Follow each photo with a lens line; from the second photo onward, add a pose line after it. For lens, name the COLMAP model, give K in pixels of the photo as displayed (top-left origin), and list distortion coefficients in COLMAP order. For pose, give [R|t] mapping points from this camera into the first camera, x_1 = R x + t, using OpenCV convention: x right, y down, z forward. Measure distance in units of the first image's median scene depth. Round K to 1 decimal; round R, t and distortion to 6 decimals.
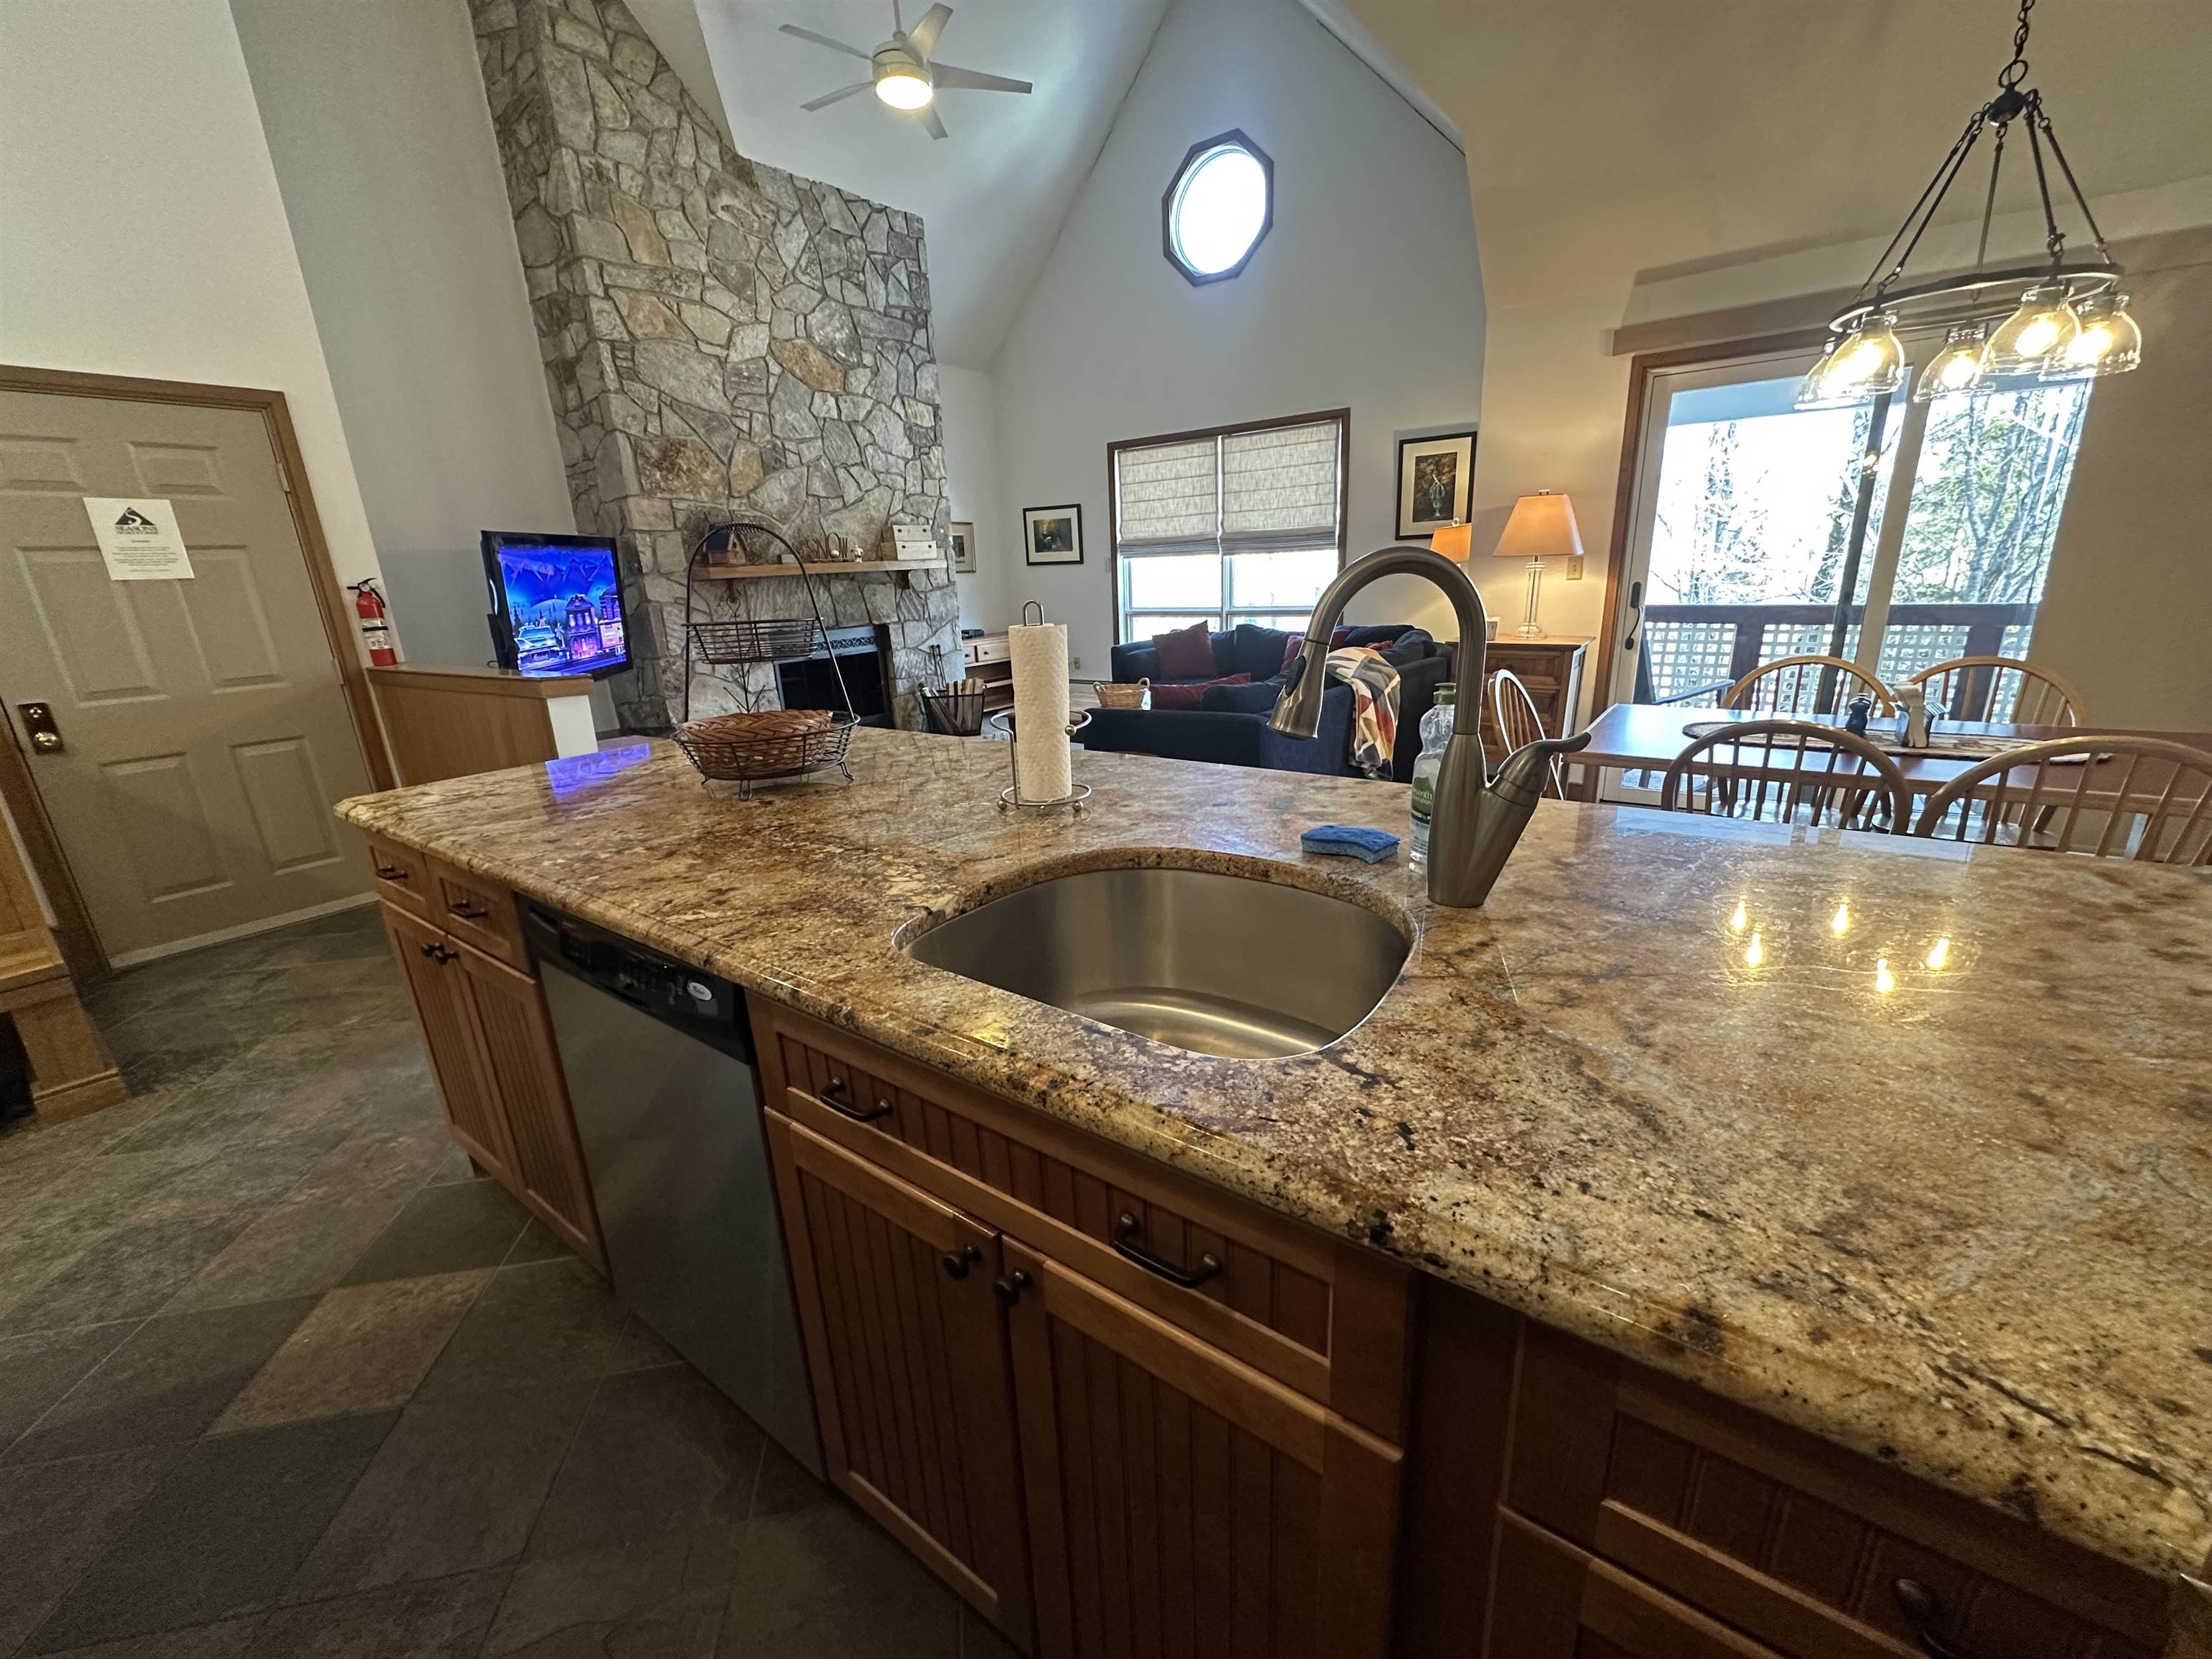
lens RADIAL K [[876.0, 0, 1106.1], [0, 876.0, 832.1], [0, 0, 1]] dist [-0.001211, 0.000678]
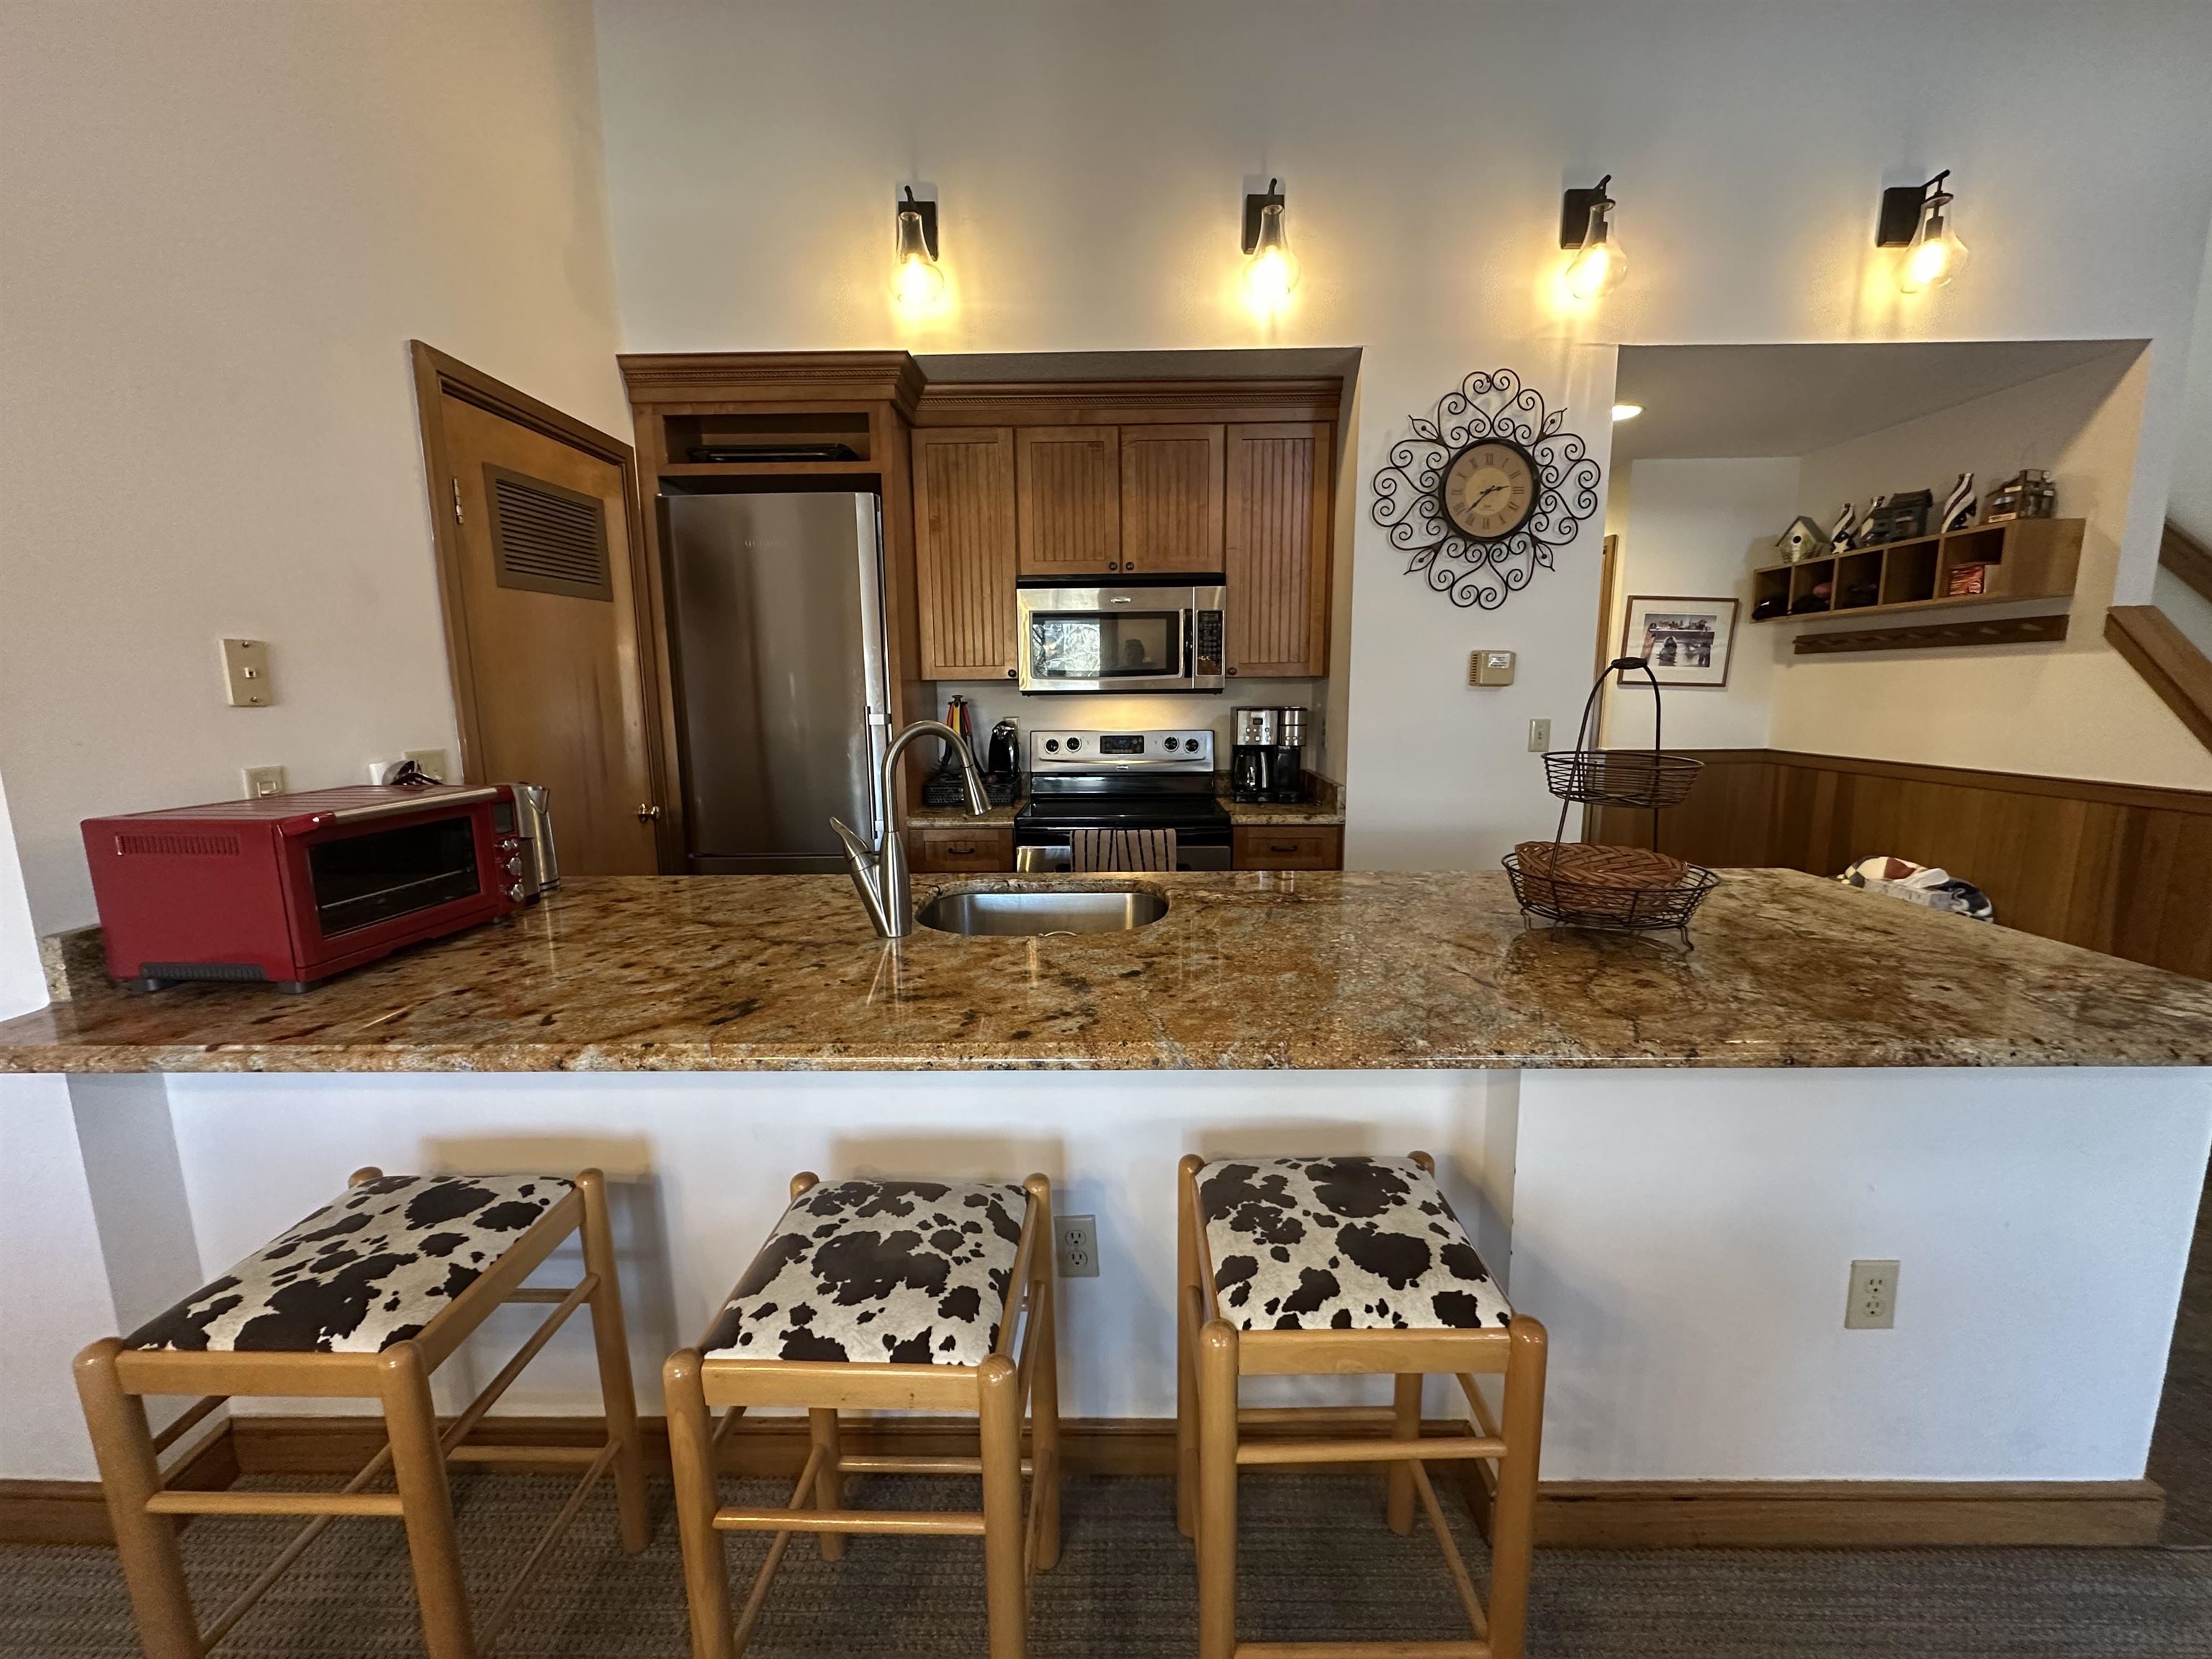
lens RADIAL K [[876.0, 0, 1106.1], [0, 876.0, 828.4], [0, 0, 1]] dist [-0.001211, 0.000678]
pose [[-0.813560, 0.143432, -0.563513, 0.167017], [-0.126140, 0.902491, 0.411824, -0.140778], [0.567635, 0.406125, -0.716138, 0.397913]]
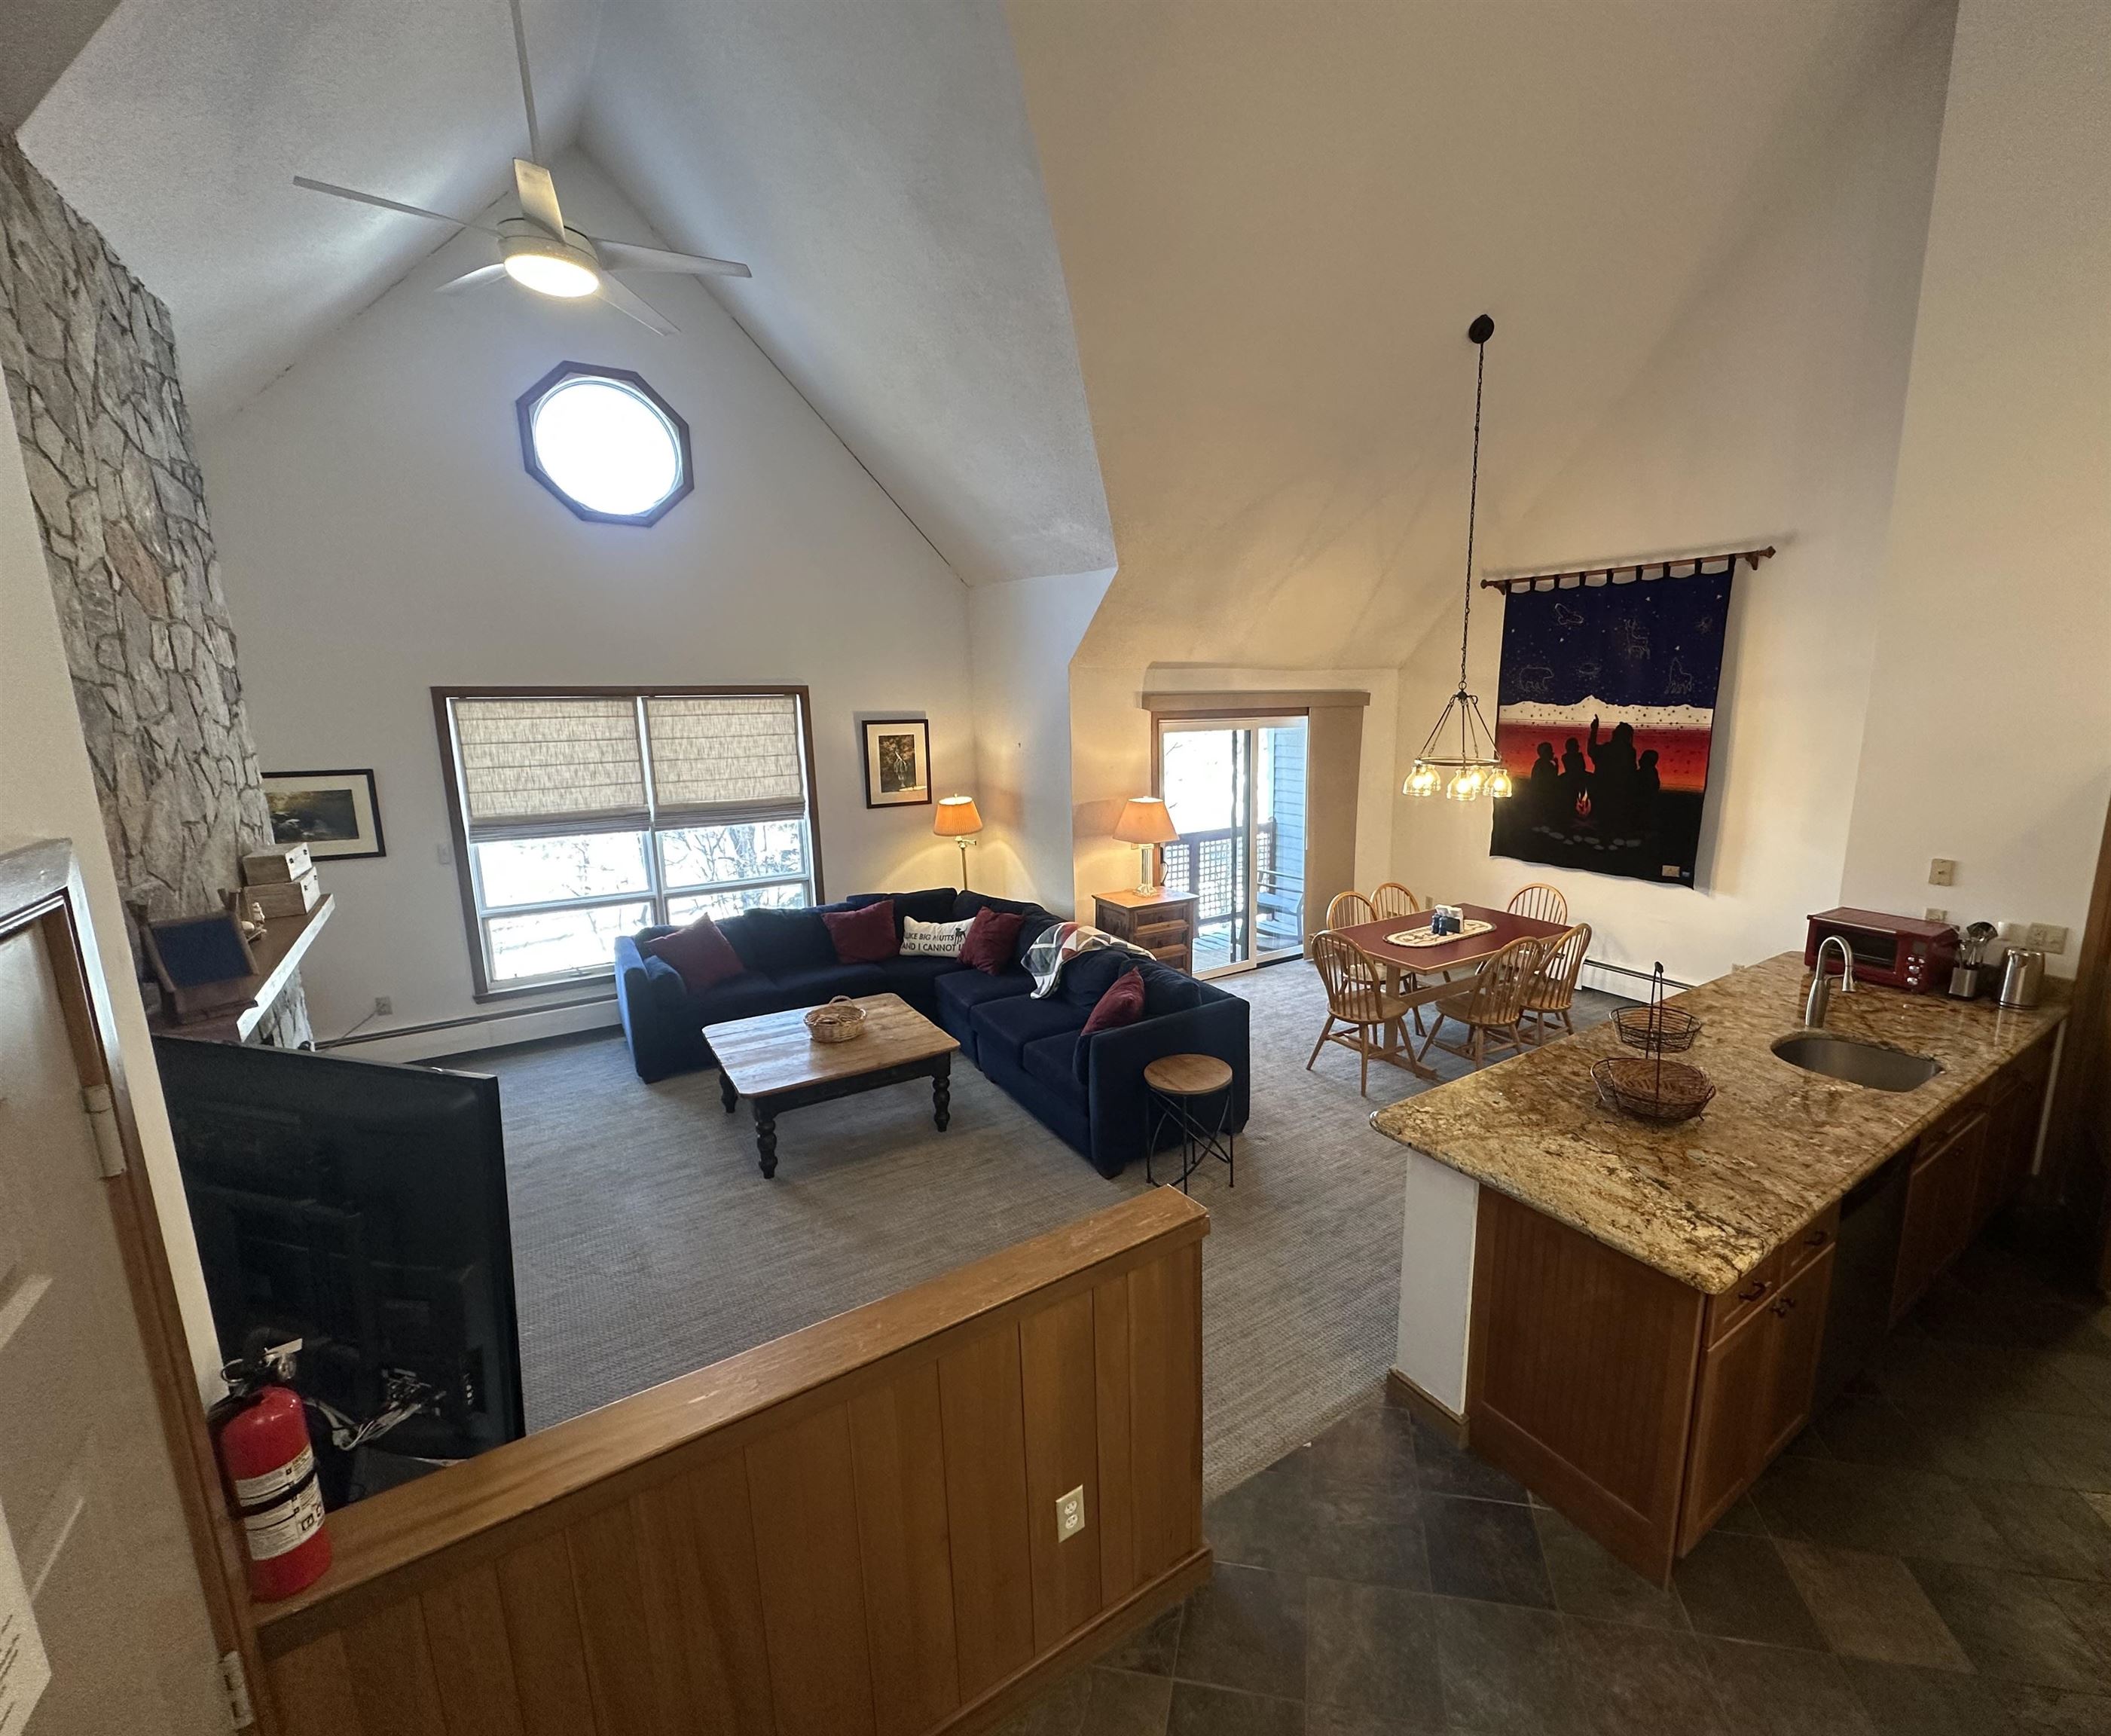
lens RADIAL K [[916.8, 0, 1155.8], [0, 916.8, 870.9], [0, 0, 1]] dist [0.000564, 0.000452]
pose [[0.320276, -0.142445, 0.936554, -0.649768], [0.268309, 0.961788, 0.054529, -0.244009], [-0.908534, 0.233821, 0.346257, 0.340574]]
